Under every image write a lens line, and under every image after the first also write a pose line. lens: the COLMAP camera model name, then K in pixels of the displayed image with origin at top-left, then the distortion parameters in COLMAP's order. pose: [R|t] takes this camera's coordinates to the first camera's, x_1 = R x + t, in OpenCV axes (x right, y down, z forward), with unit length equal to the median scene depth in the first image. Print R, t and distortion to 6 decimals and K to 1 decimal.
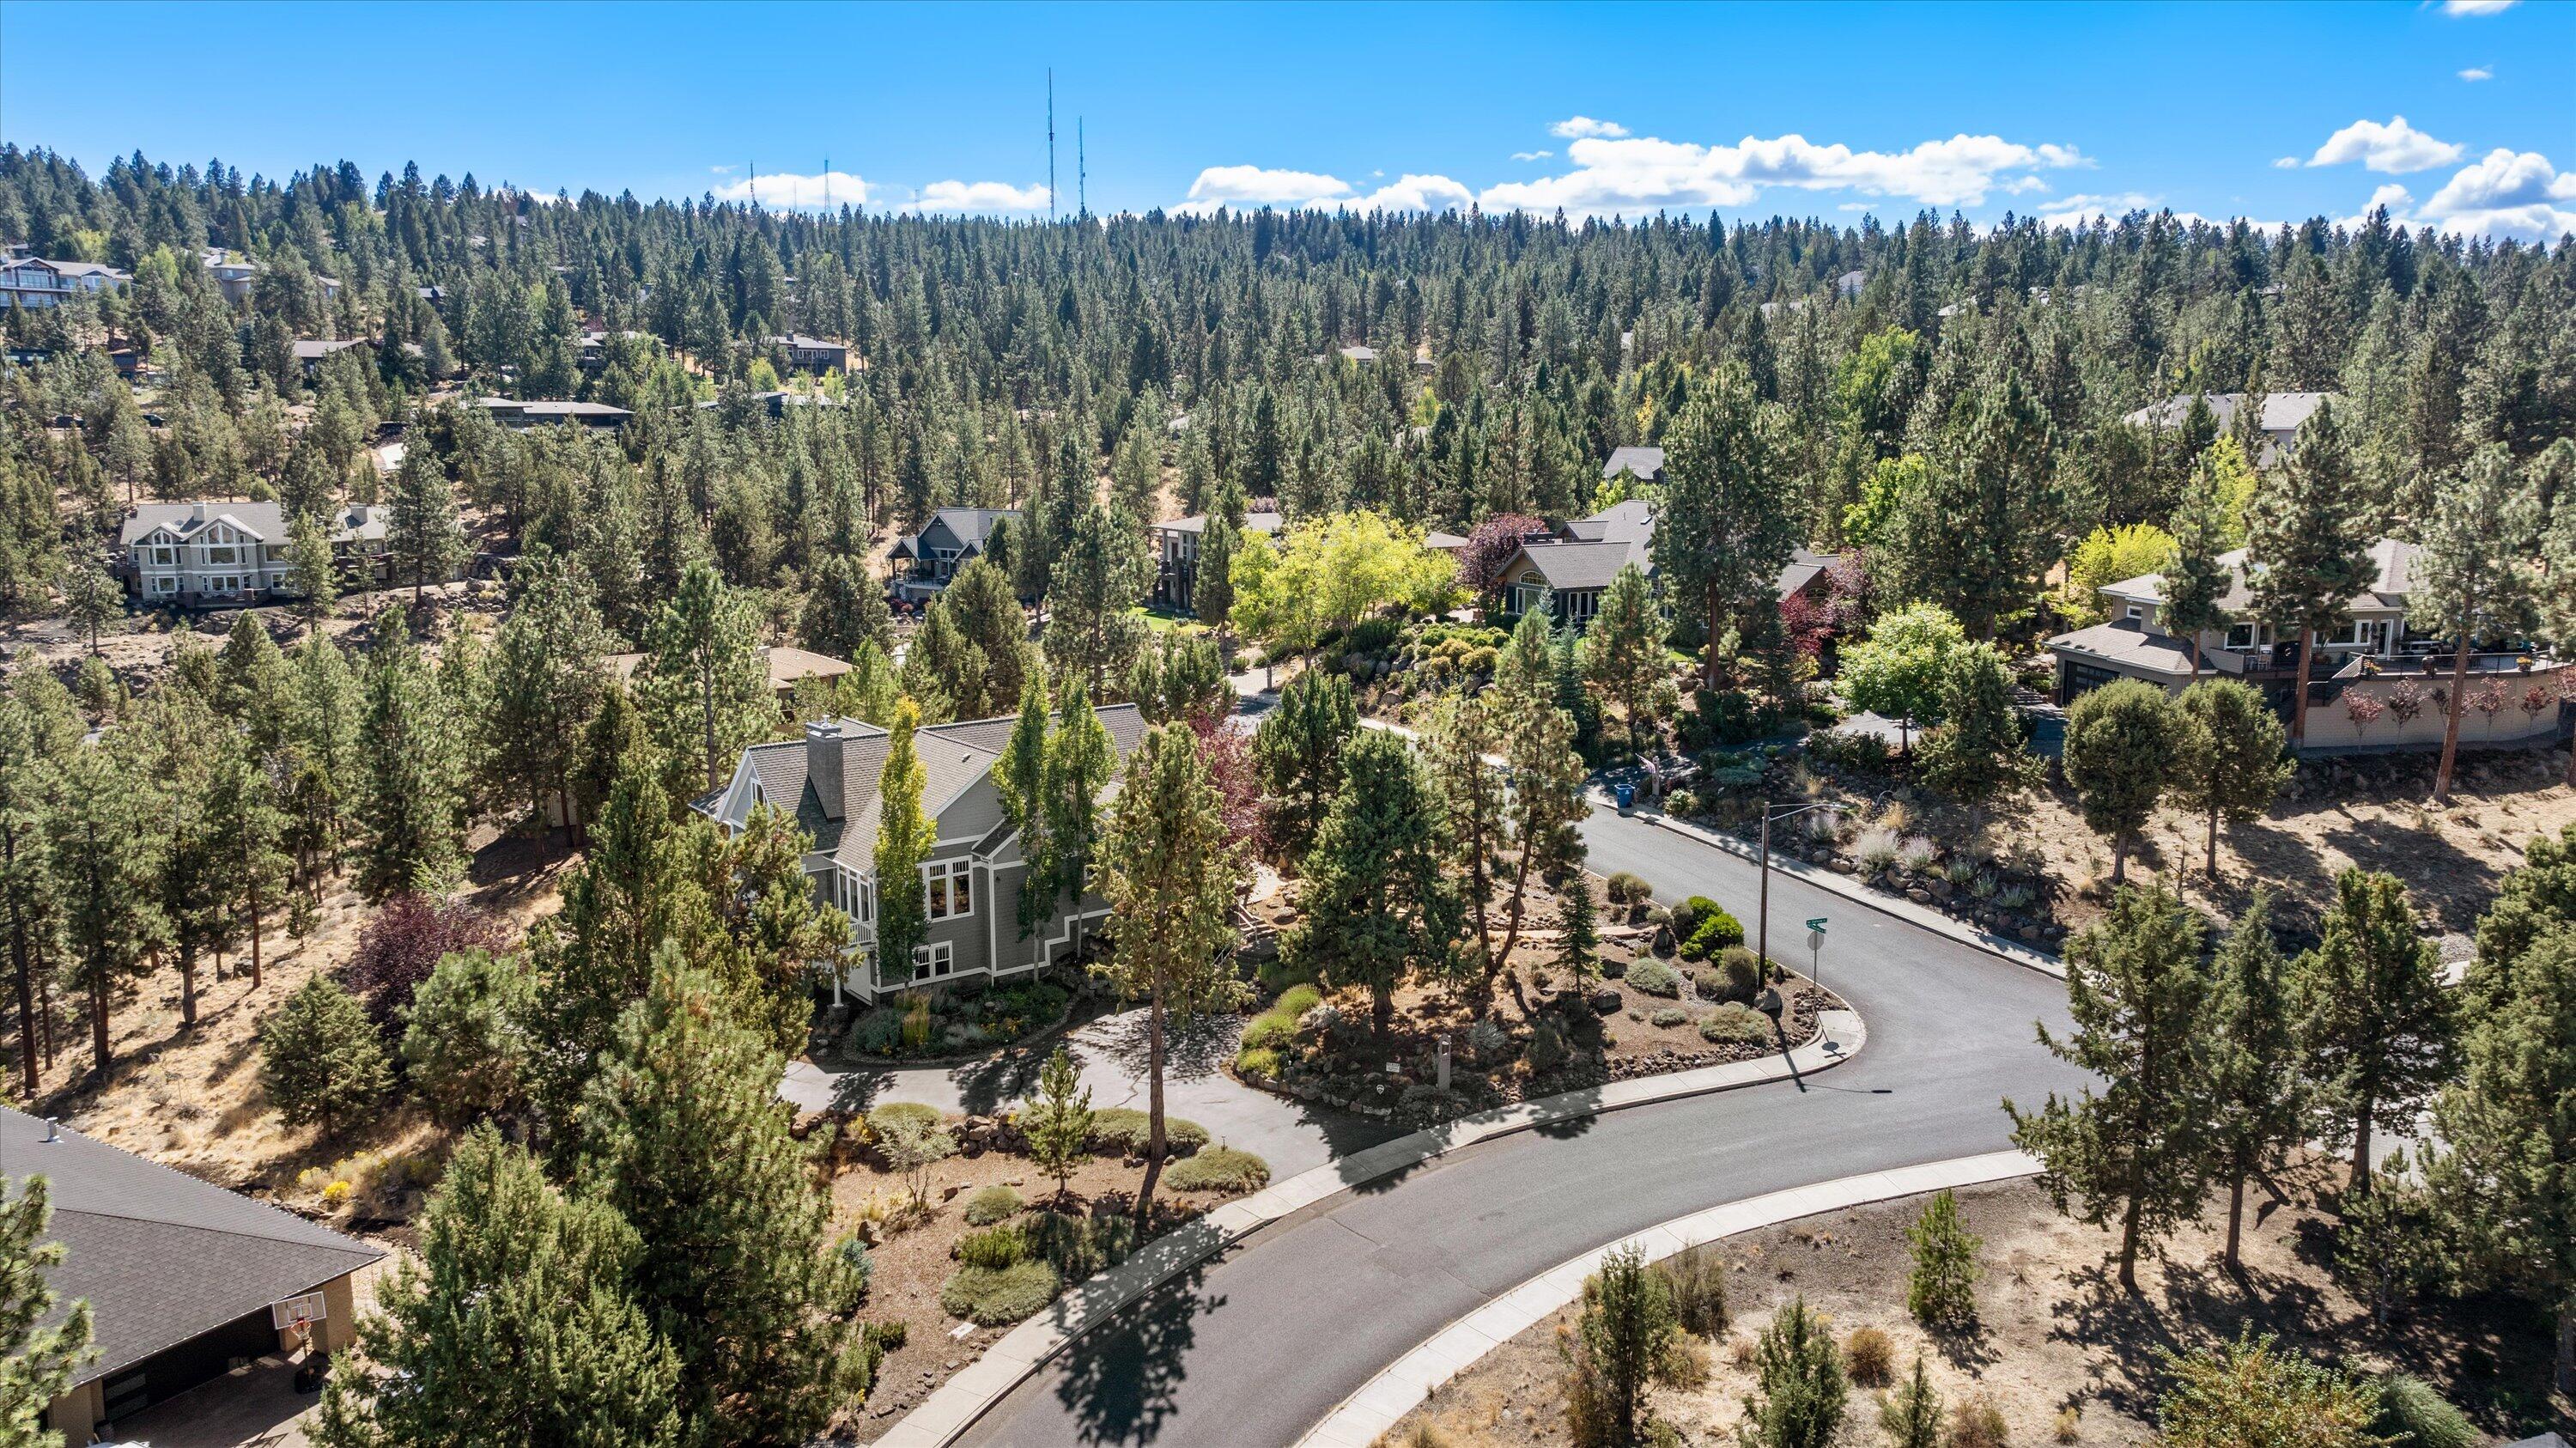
lens RADIAL K [[1804.2, 0, 1288.0], [0, 1804.2, 724.0], [0, 0, 1]] dist [-0.035066, 0.028596]
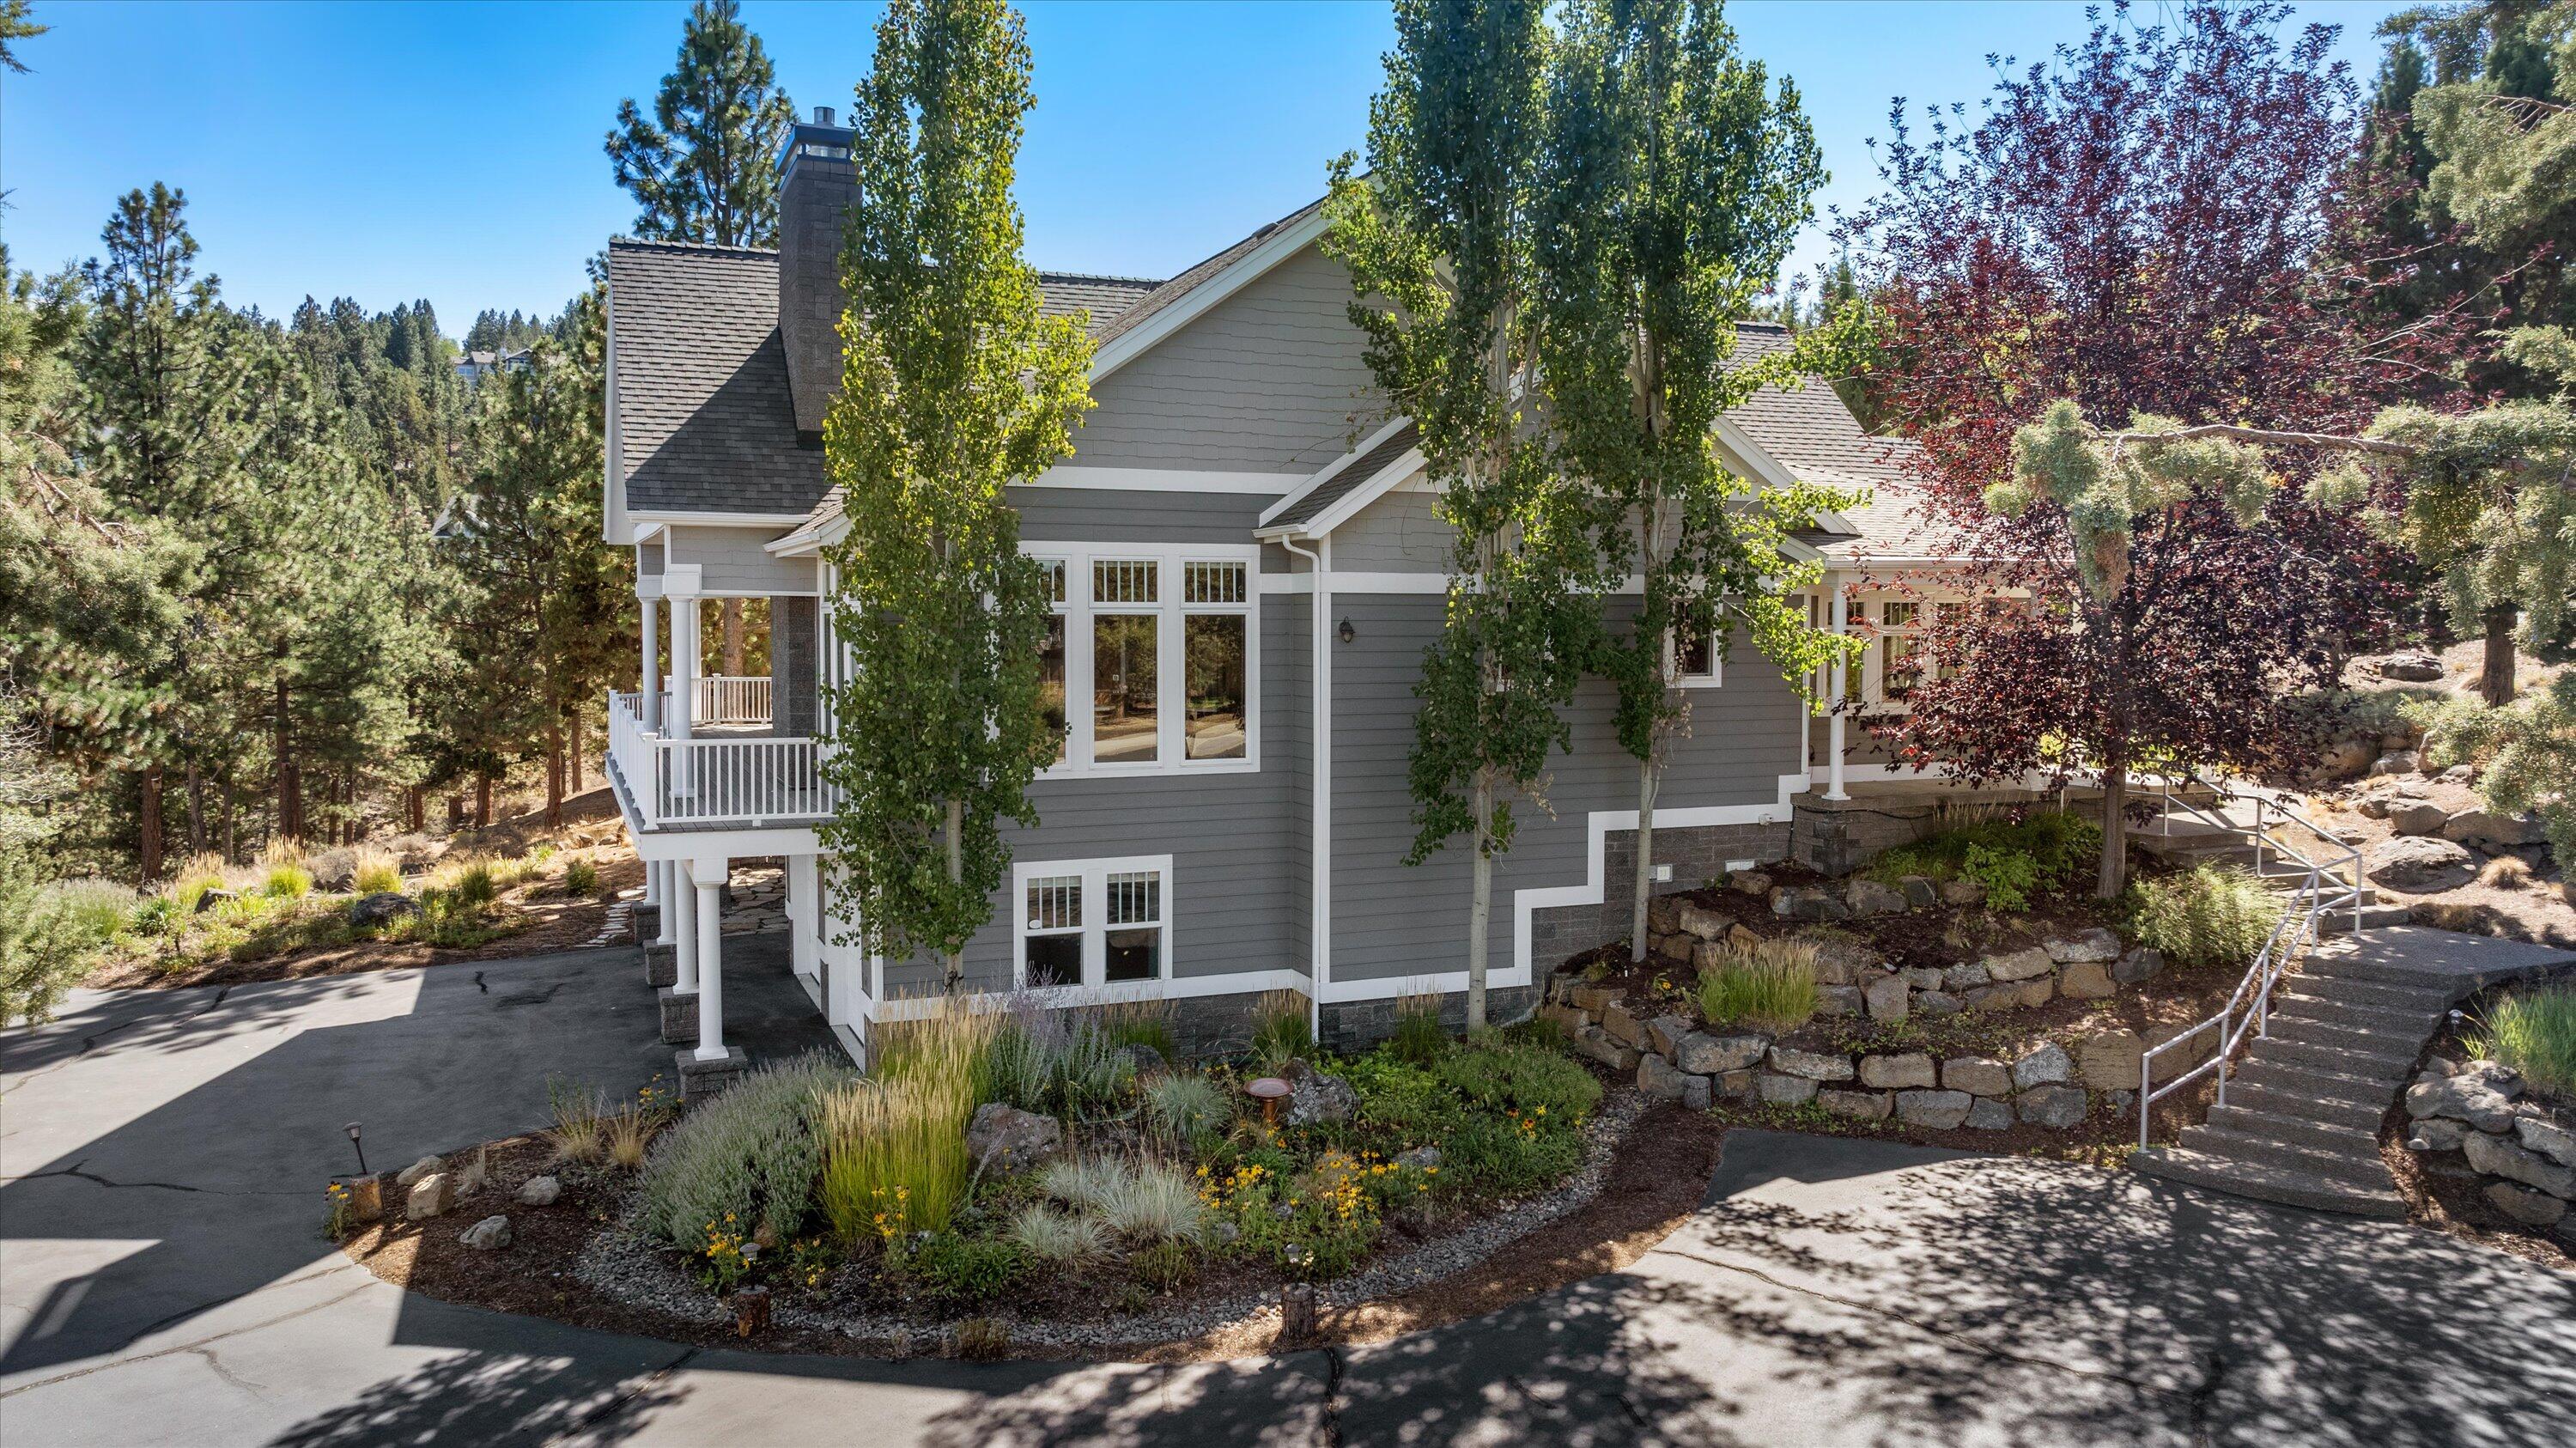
lens RADIAL K [[1804.2, 0, 1288.0], [0, 1804.2, 724.0], [0, 0, 1]] dist [-0.035066, 0.028596]
pose [[0.965372, 0.018452, -0.260225, -0.100096], [-0.046093, 0.993867, -0.100522, 0.127429], [0.256774, 0.109036, 0.960301, 0.745099]]
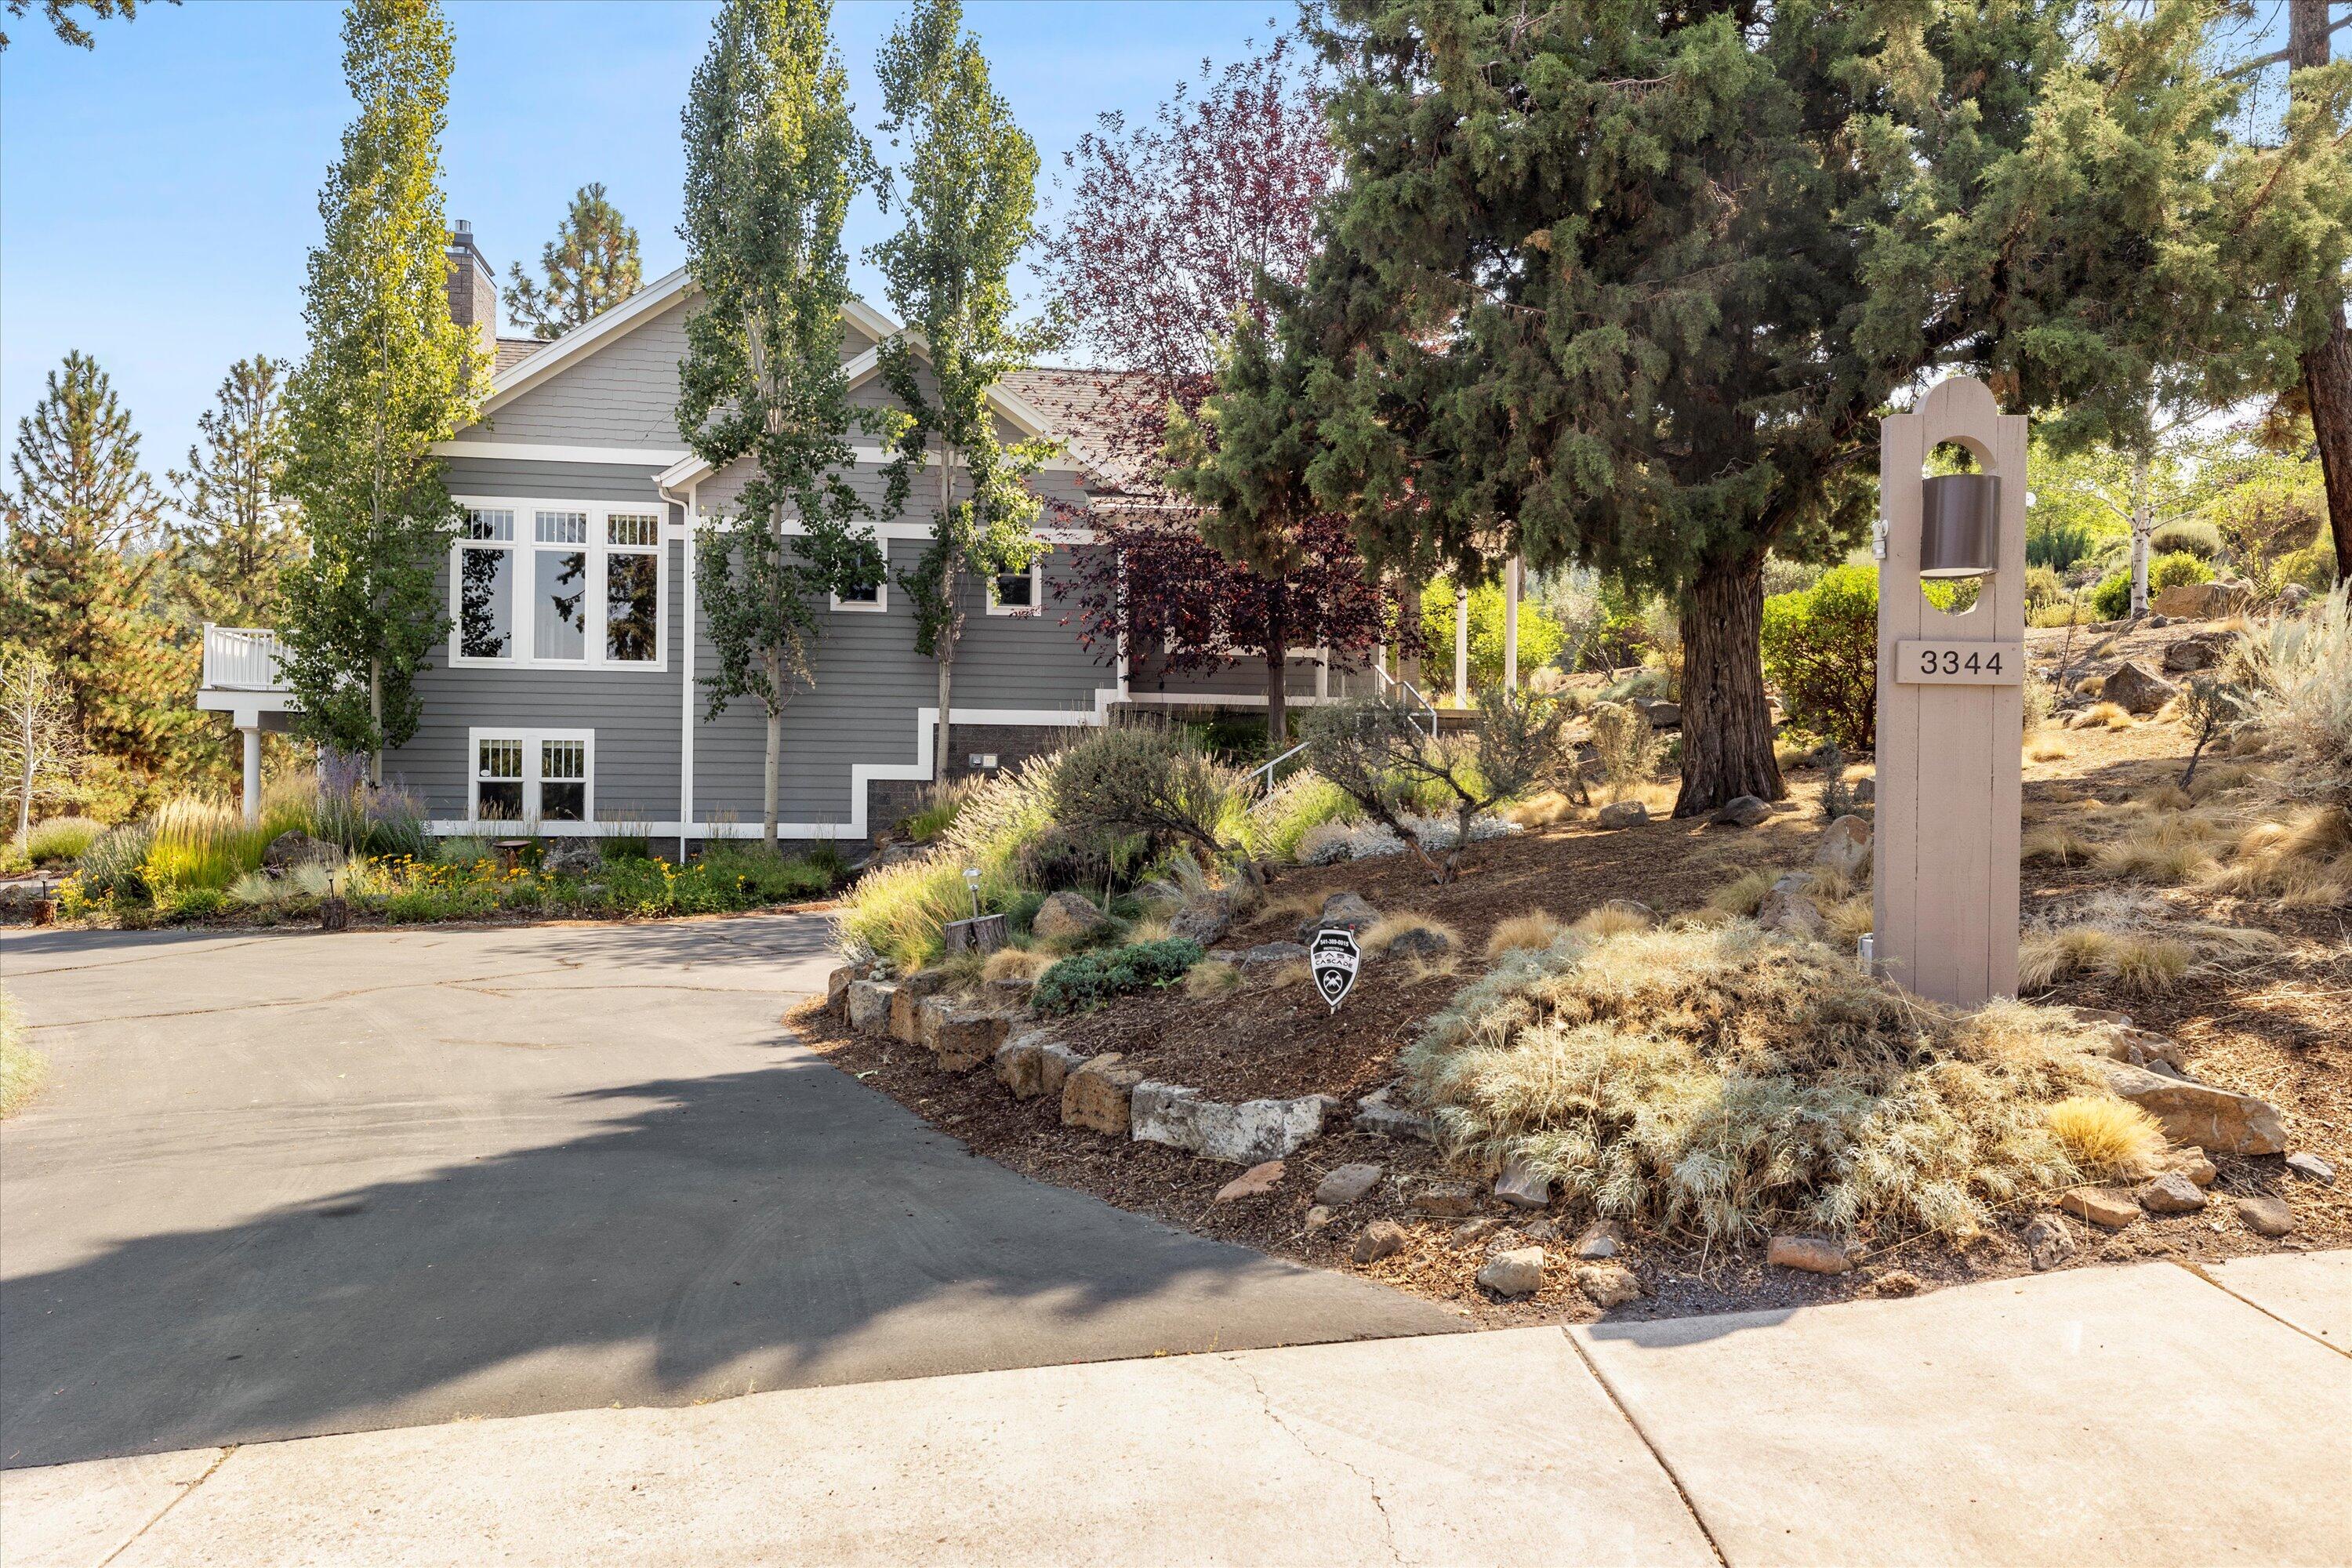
lens RADIAL K [[1687.3, 0, 1214.7], [0, 1687.3, 795.3], [0, 0, 1]] dist [-0.038681, 0.000911]
pose [[0.899017, 0.007580, -0.437848, 0.076536], [-0.084303, 0.984144, -0.156058, 0.176513], [0.429722, 0.177210, 0.885401, 0.757399]]
